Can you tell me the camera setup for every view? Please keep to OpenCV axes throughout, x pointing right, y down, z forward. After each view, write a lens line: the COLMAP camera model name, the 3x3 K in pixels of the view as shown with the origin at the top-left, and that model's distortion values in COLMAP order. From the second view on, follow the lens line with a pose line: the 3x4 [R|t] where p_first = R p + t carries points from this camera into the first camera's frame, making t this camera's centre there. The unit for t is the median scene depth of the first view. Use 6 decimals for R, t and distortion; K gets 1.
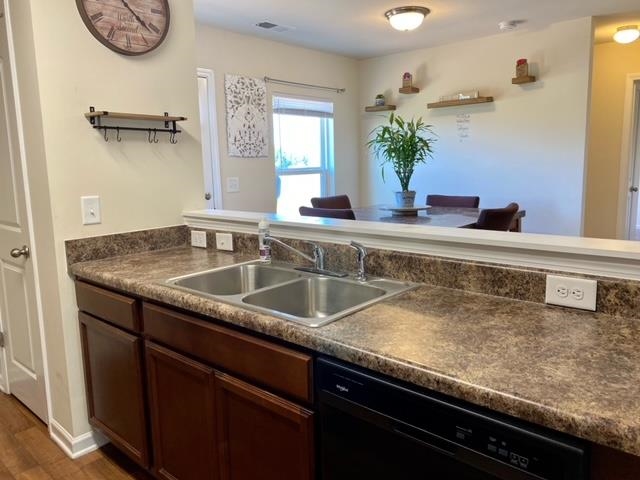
lens RADIAL K [[493.2, 0, 323.1], [0, 493.2, 238.6], [0, 0, 1]] dist [0.055658, -0.064437]
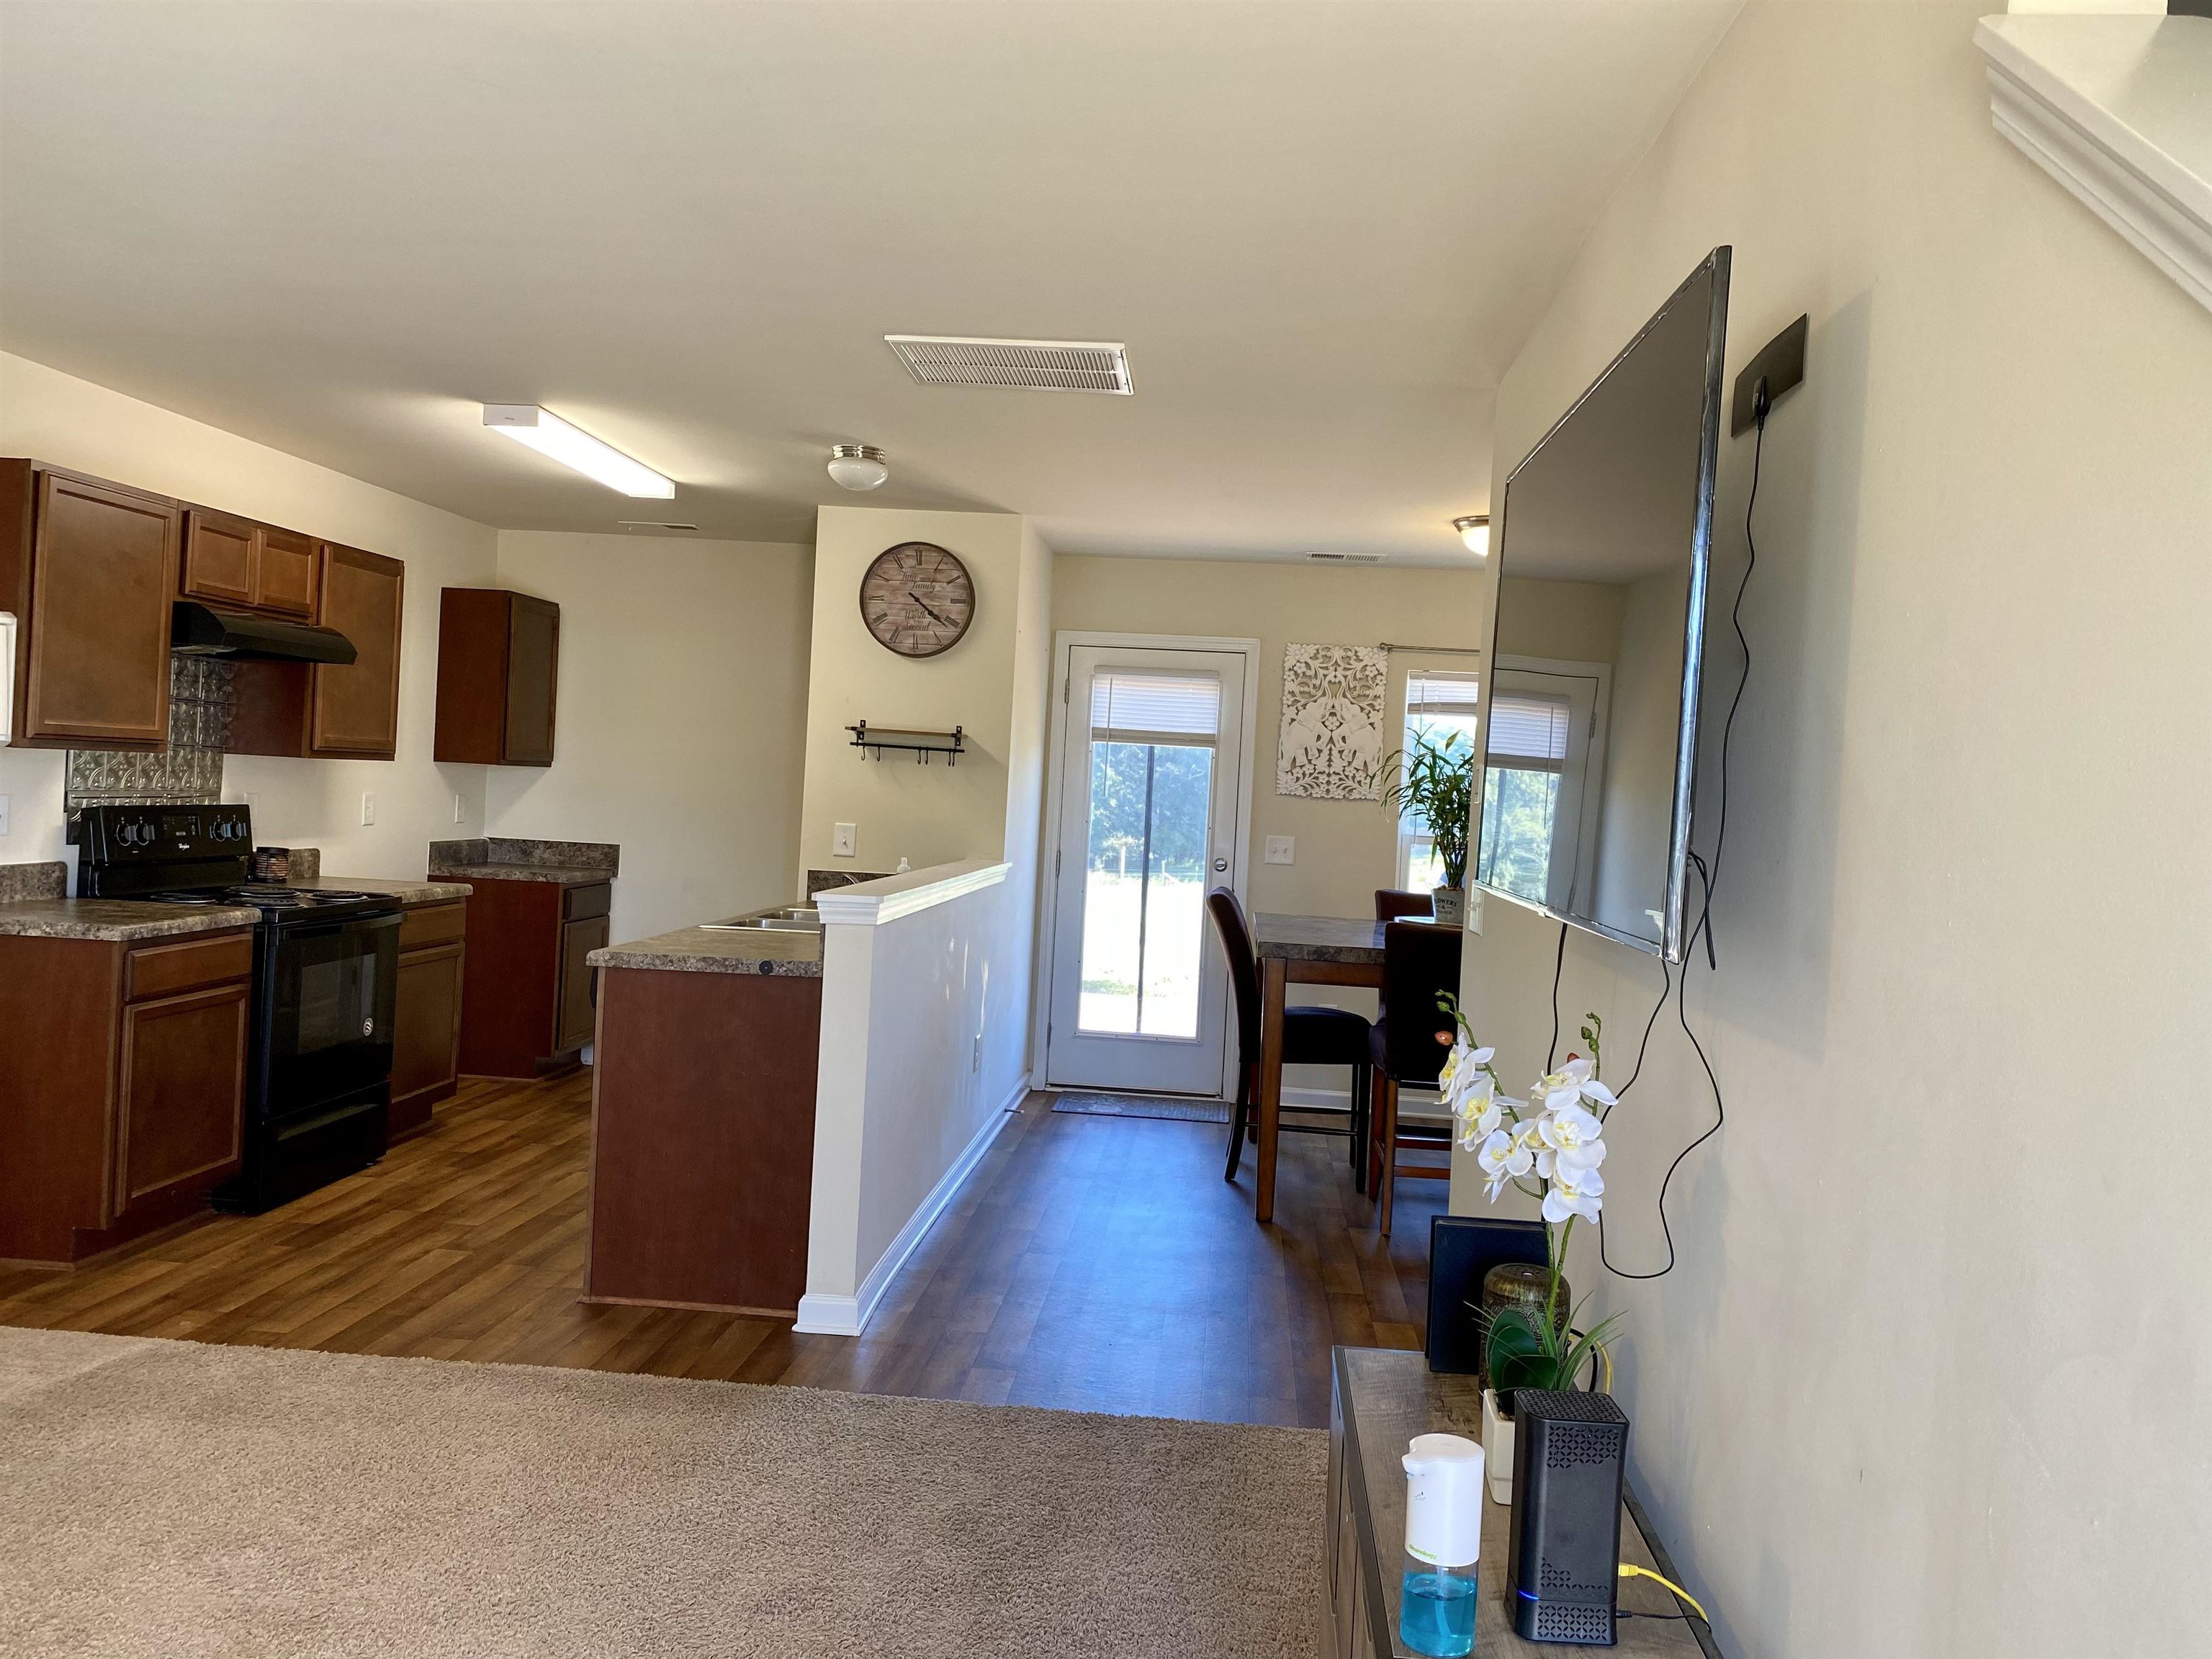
lens RADIAL K [[1704.6, 0, 1110.2], [0, 1704.6, 825.1], [0, 0, 1]] dist [0.055658, -0.064437]
pose [[0.588984, 0.071939, -0.804936, 1.149279], [-0.189374, 0.980583, -0.050931, -0.010196], [0.785643, 0.182431, 0.591171, -0.193412]]
